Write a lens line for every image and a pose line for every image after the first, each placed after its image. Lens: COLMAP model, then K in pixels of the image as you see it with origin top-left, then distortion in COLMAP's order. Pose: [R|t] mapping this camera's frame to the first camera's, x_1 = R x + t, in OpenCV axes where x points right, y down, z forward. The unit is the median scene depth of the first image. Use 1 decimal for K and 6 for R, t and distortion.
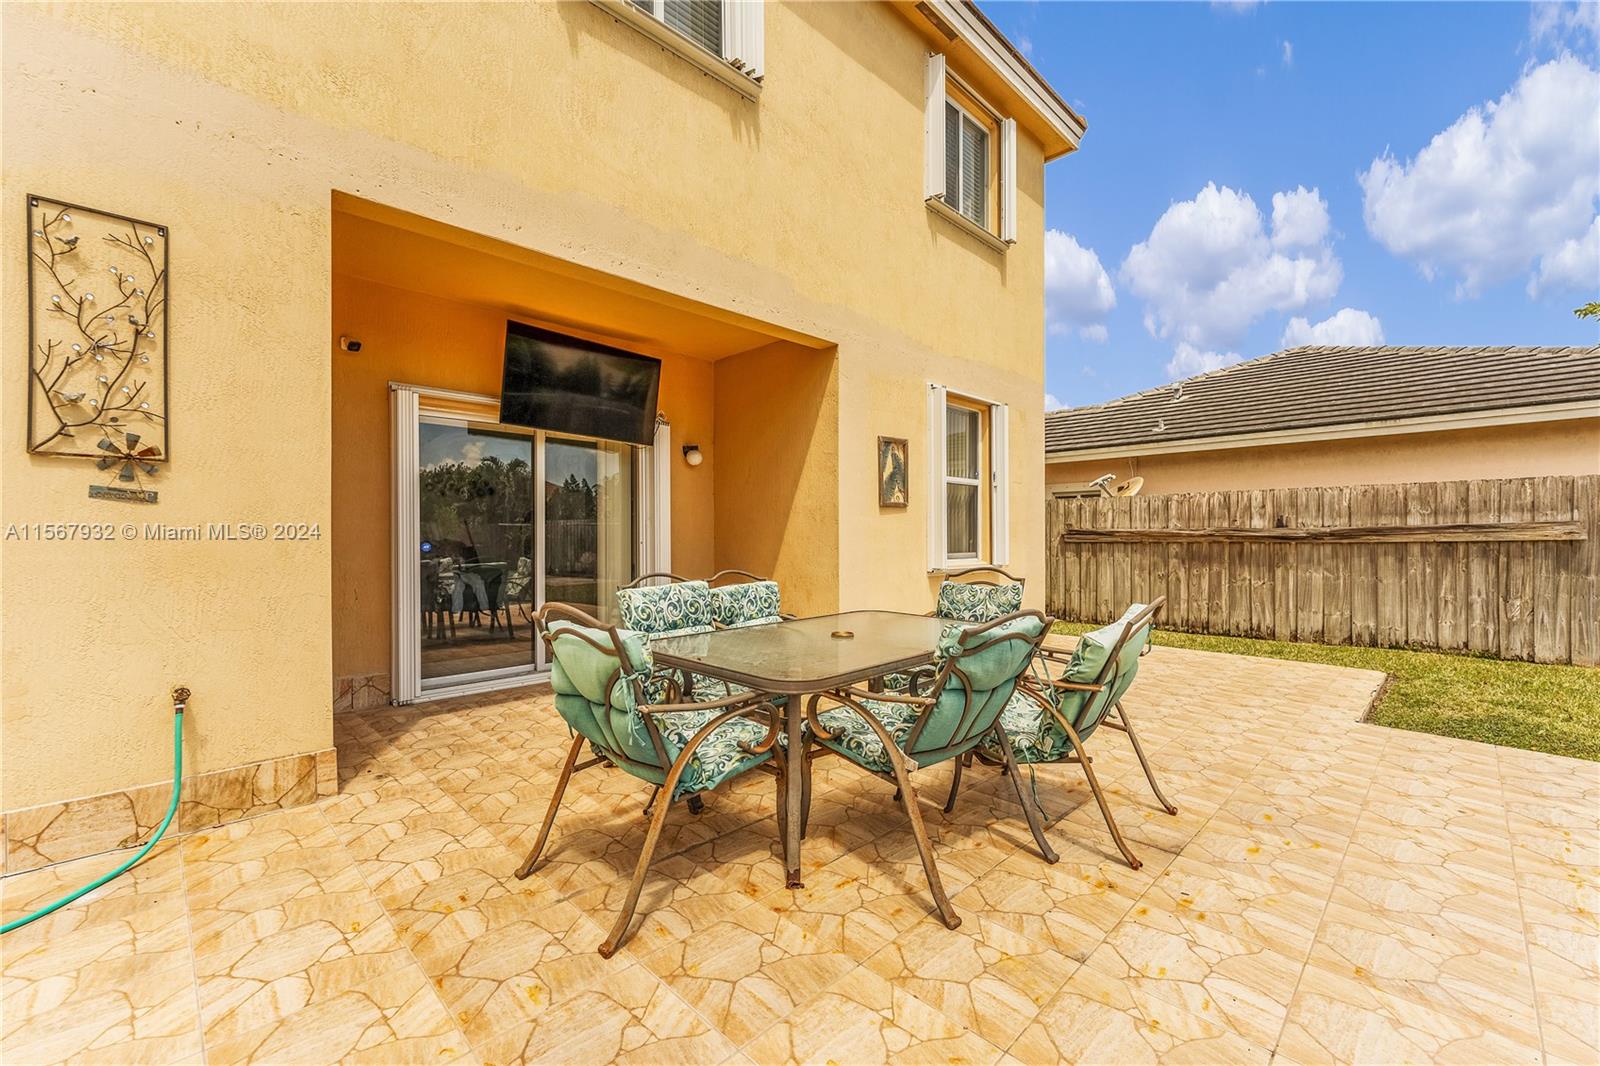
lens RADIAL K [[662.1, 0, 800.0], [0, 662.1, 533.0], [0, 0, 1]] dist [0.002880, 0.000171]
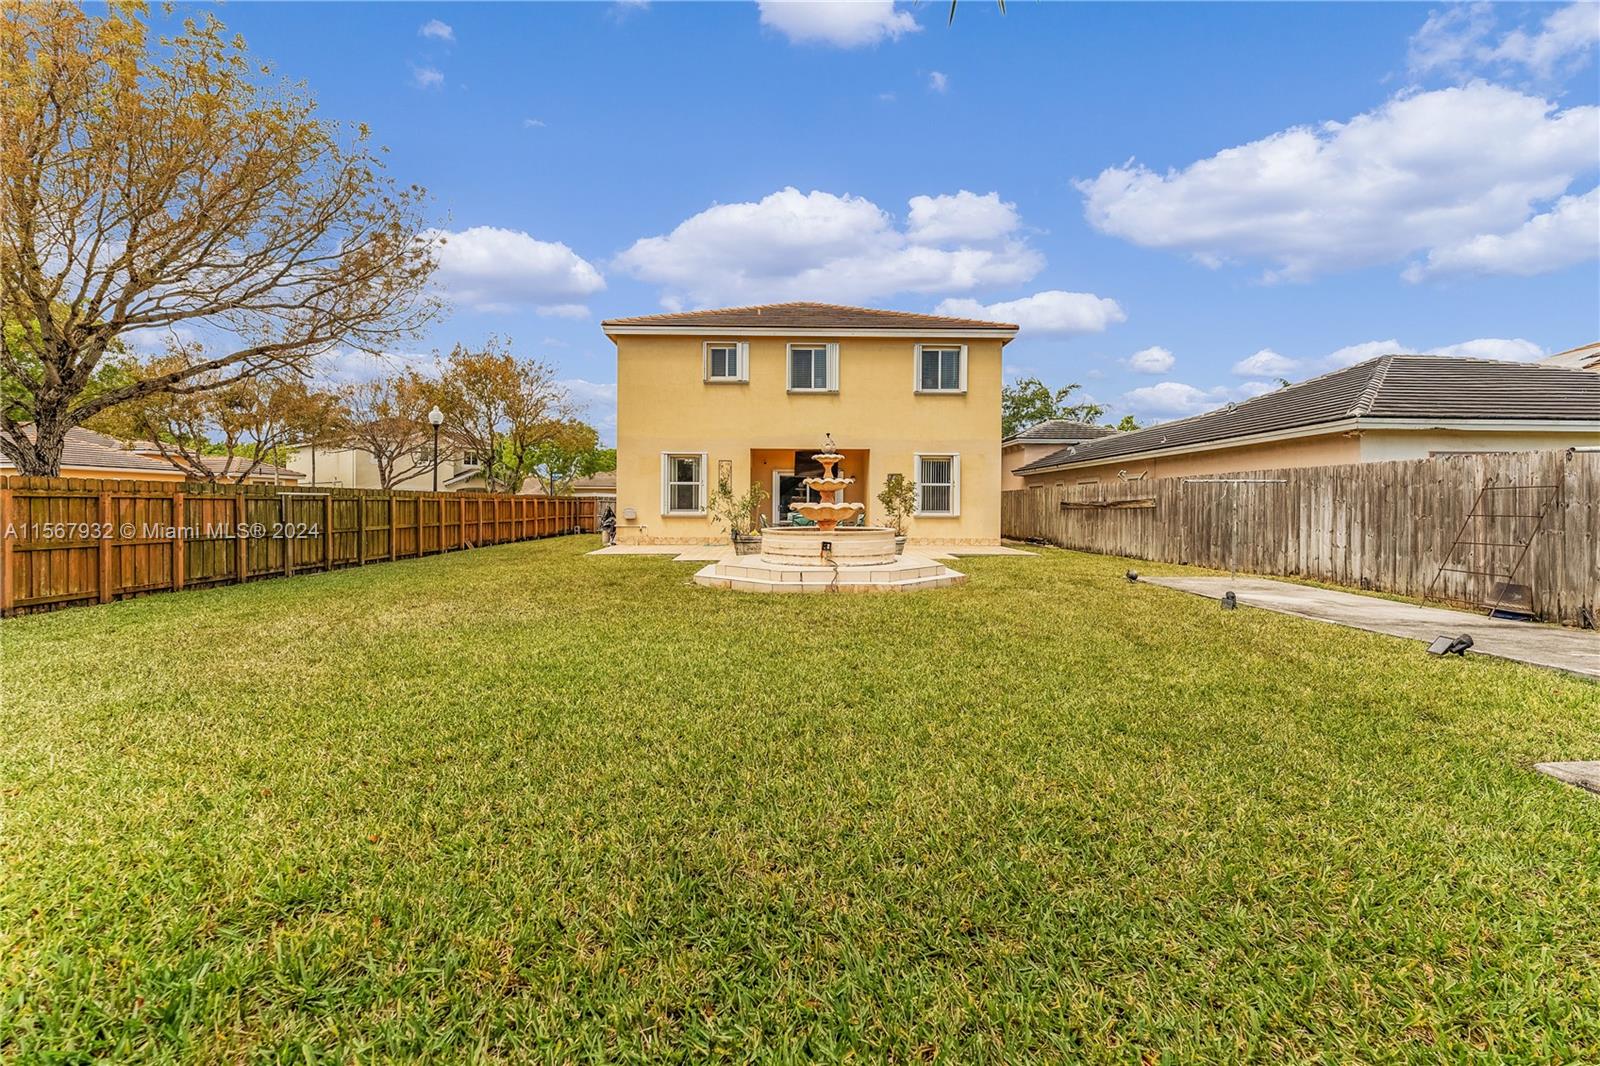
lens RADIAL K [[662.1, 0, 800.0], [0, 662.1, 533.0], [0, 0, 1]] dist [0.002880, 0.000171]
pose [[0.722403, 0.033736, -0.690649, 2.023010], [-0.001220, 0.998870, 0.047516, -0.007510], [0.691472, -0.033483, 0.721627, -1.635092]]
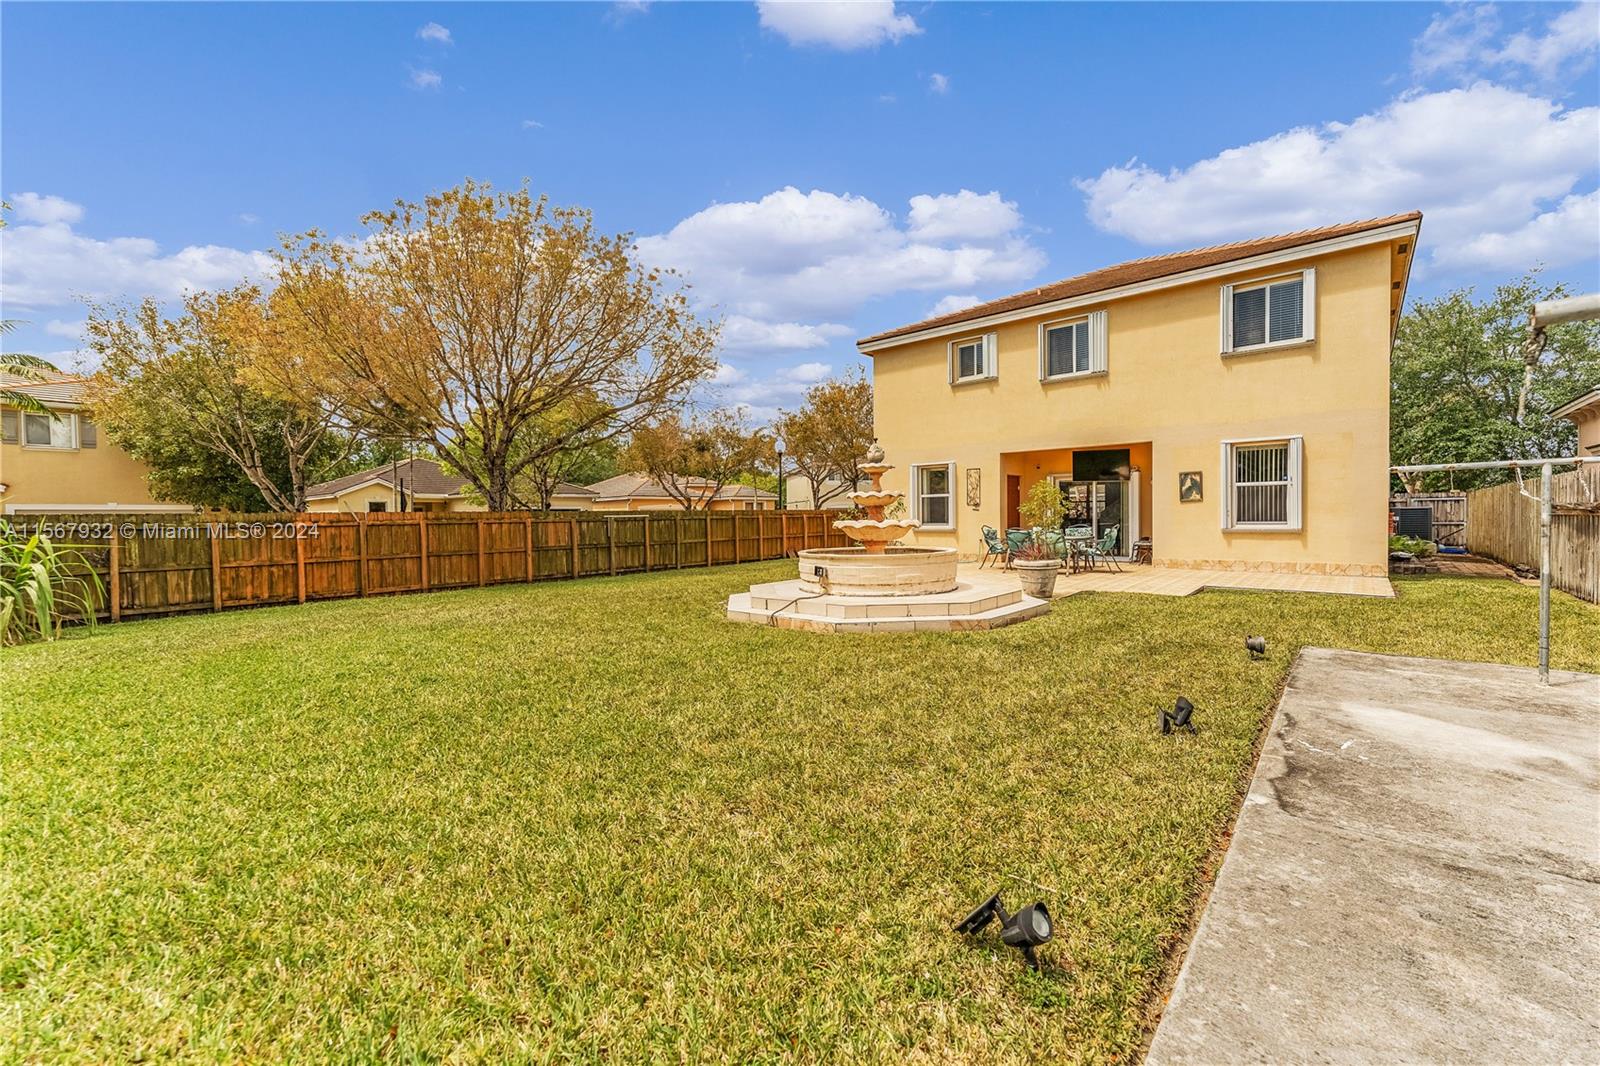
lens RADIAL K [[653.2, 0, 793.7], [0, 653.2, 543.9], [0, 0, 1]] dist [0.001692, -0.000065]
pose [[0.069022, 0.042466, -0.996711, 2.338650], [0.021088, 0.998808, 0.044016, -0.019549], [0.997392, -0.024057, 0.068044, -0.554310]]
